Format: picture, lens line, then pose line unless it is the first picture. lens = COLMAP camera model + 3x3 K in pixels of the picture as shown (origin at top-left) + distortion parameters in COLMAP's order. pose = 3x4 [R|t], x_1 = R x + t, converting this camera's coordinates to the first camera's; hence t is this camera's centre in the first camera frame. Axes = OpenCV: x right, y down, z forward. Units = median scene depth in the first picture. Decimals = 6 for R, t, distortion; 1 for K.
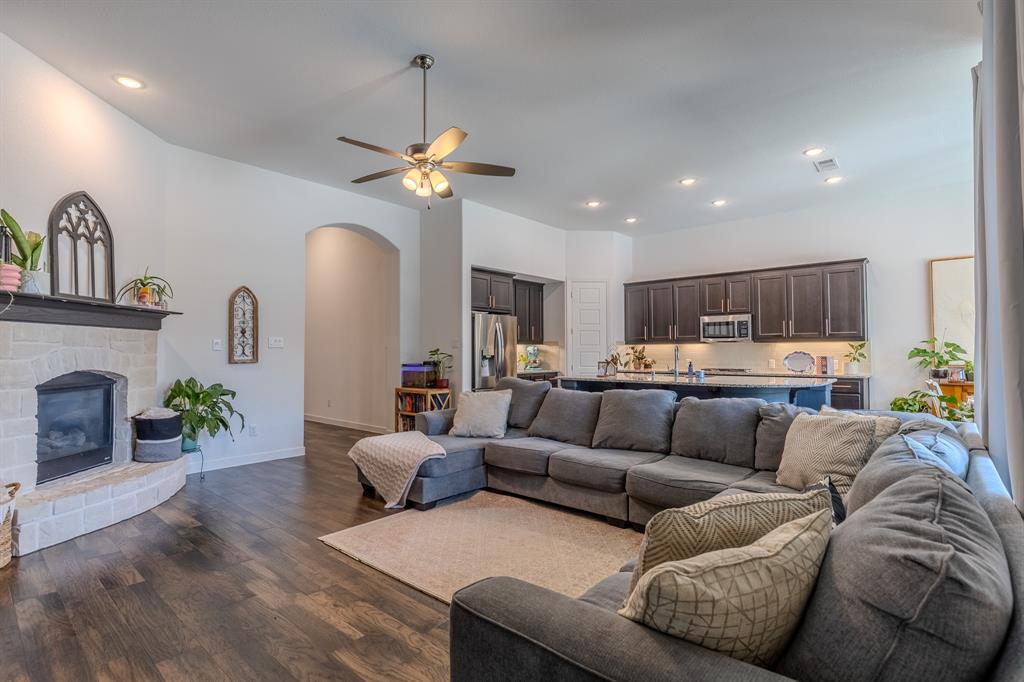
lens RADIAL K [[509.7, 0, 505.6], [0, 509.7, 344.0], [0, 0, 1]] dist [0.003114, 0.000146]
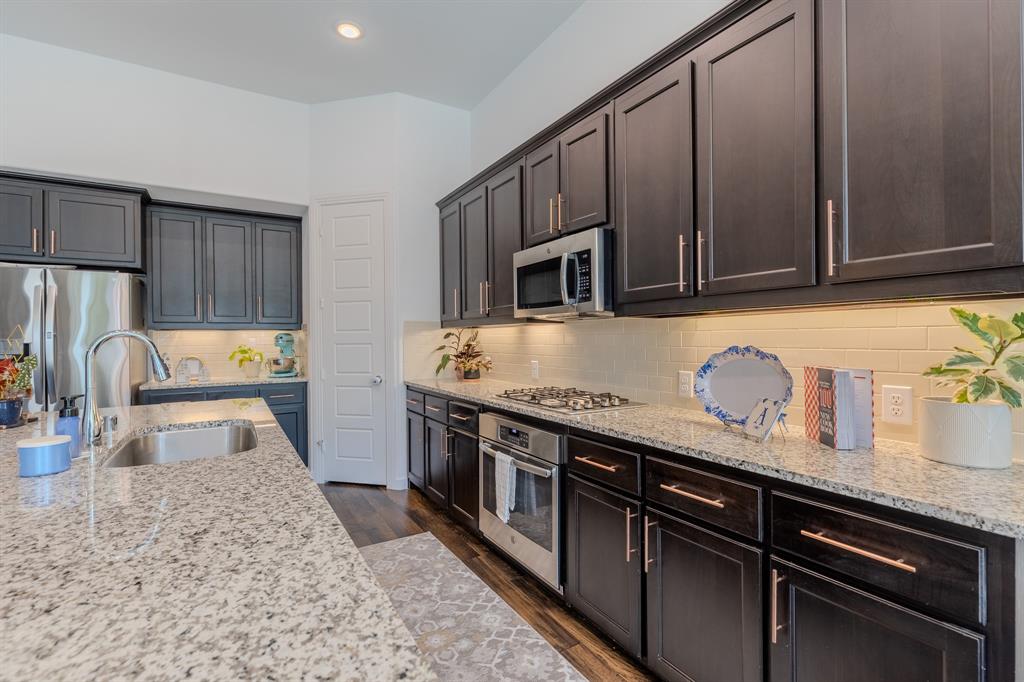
lens RADIAL K [[457.1, 0, 509.0], [0, 457.1, 338.1], [0, 0, 1]] dist [0.004729, -0.001646]
pose [[0.958565, -0.006080, -0.284810, 0.485014], [0.011779, 0.999763, 0.018299, 0.004182], [0.284632, -0.020896, 0.958409, 0.677292]]
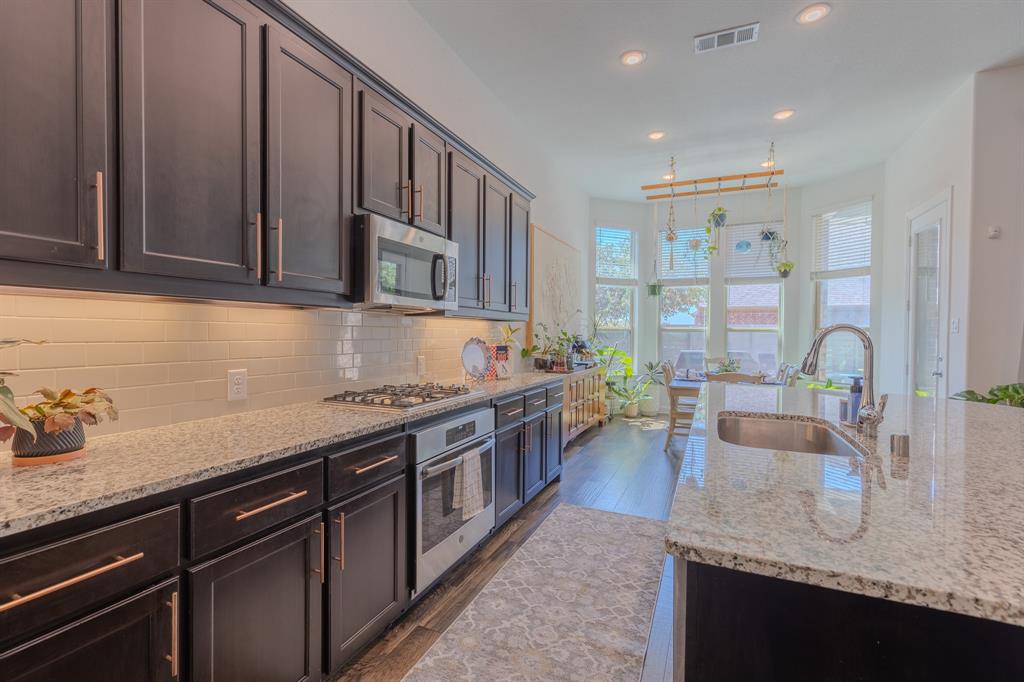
lens RADIAL K [[457.1, 0, 508.5], [0, 457.1, 339.8], [0, 0, 1]] dist [0.004729, -0.001646]
pose [[-0.303729, -0.014448, 0.952649, 0.121433], [-0.025741, 0.999644, 0.006953, 0.011971], [-0.952411, -0.022410, -0.303993, 1.020408]]
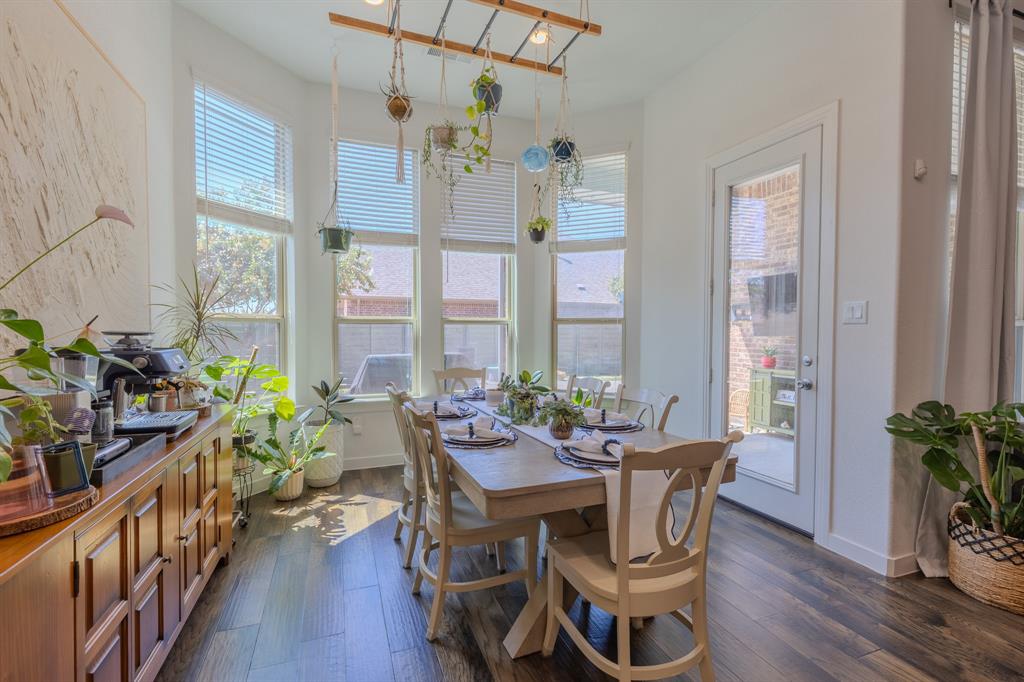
lens RADIAL K [[457.1, 0, 507.0], [0, 457.1, 338.6], [0, 0, 1]] dist [0.004729, -0.001646]
pose [[-0.890274, -0.010629, 0.455302, 0.507505], [-0.009969, 0.999943, 0.003850, 0.007346], [-0.455316, -0.001111, -0.890329, 0.815838]]
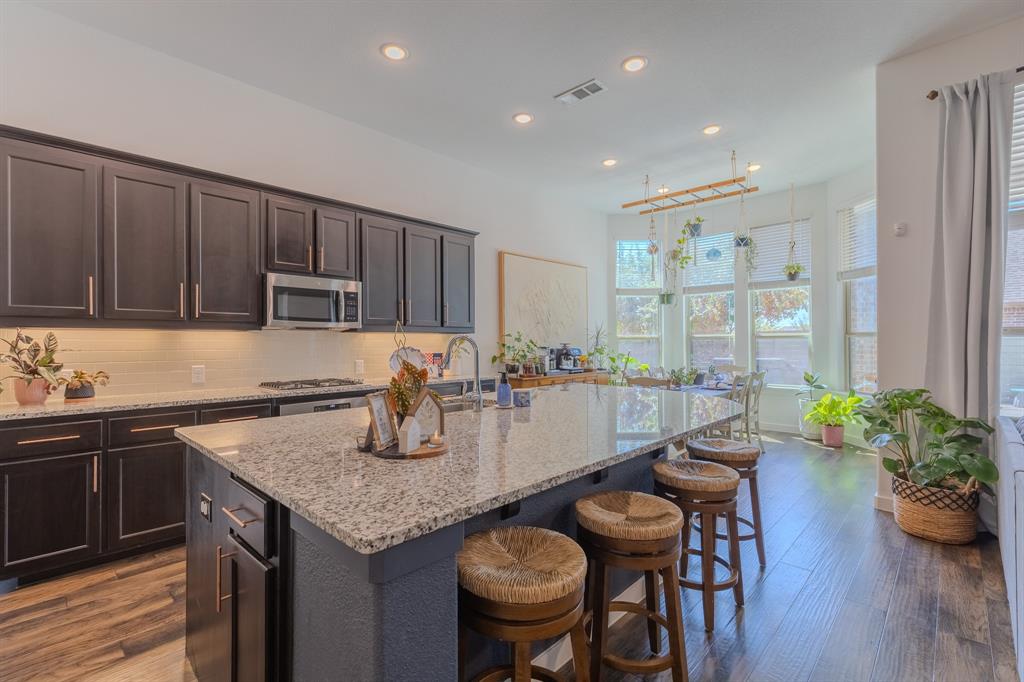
lens RADIAL K [[457.1, 0, 508.1], [0, 457.1, 340.0], [0, 0, 1]] dist [0.004729, -0.001646]
pose [[0.033503, 0.008284, 0.999404, -0.027545], [-0.013945, 0.999872, -0.007821, 0.007947], [-0.999341, -0.013675, 0.033614, 0.779196]]
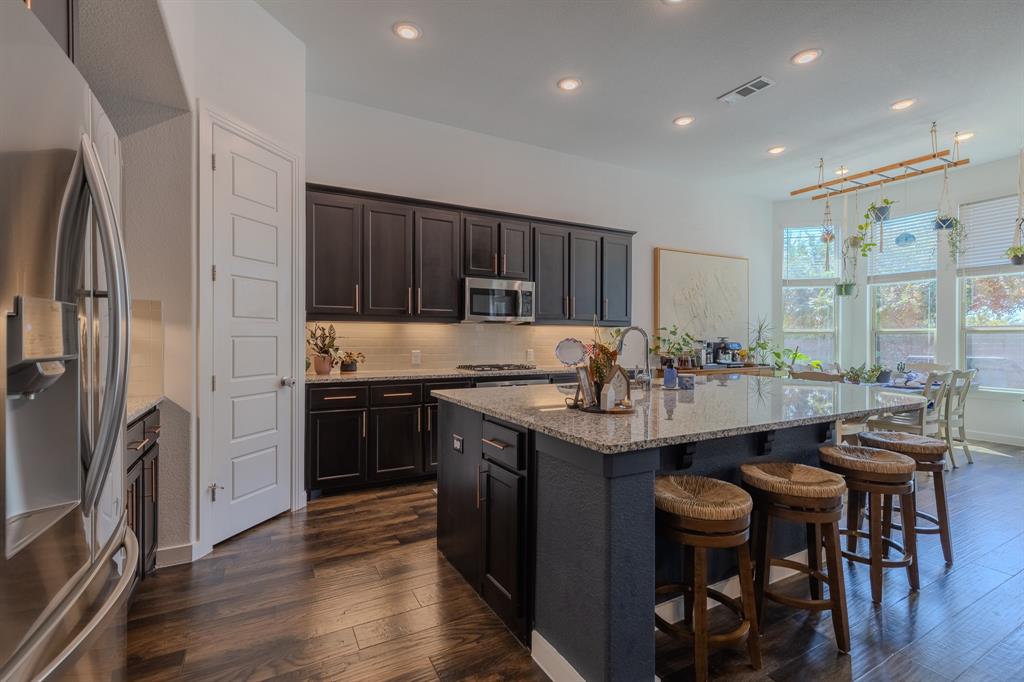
lens RADIAL K [[457.1, 0, 508.8], [0, 457.1, 340.2], [0, 0, 1]] dist [0.004729, -0.001646]
pose [[0.333261, -0.000786, 0.942834, -0.094683], [-0.021681, 0.999729, 0.008496, 0.012701], [-0.942585, -0.023273, 0.333154, 0.792057]]
